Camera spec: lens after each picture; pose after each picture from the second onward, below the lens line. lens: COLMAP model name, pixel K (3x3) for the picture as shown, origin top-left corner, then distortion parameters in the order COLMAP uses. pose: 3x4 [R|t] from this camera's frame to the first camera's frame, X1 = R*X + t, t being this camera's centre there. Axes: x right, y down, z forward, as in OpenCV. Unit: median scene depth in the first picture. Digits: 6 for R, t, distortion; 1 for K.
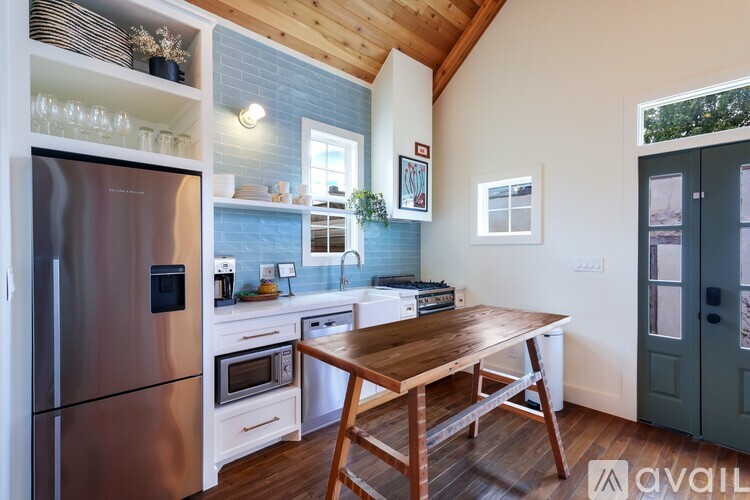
lens RADIAL K [[348.1, 0, 375.0], [0, 348.1, 250.0], [0, 0, 1]] dist [0.000790, 0.000180]
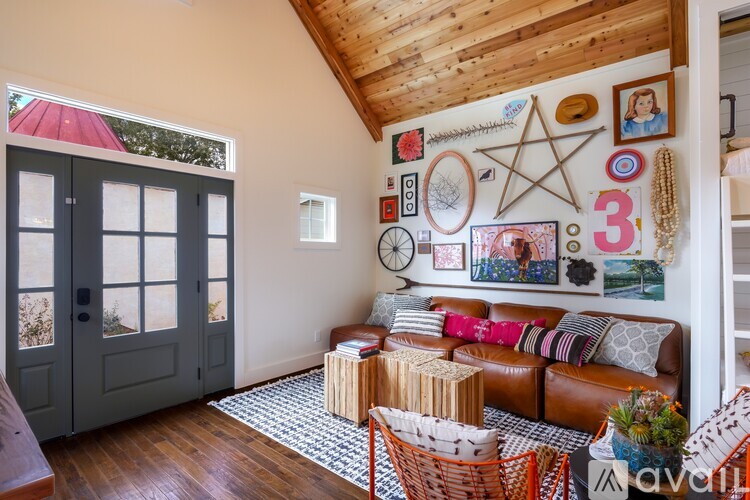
lens RADIAL K [[375.4, 0, 375.0], [0, 375.4, 250.0], [0, 0, 1]] dist [-0.000189, -0.000081]
pose [[-0.114035, 0.010263, 0.993424, -0.280345], [0.002328, 0.999947, -0.010063, 0.002505], [-0.993474, 0.001165, -0.114052, 0.225249]]
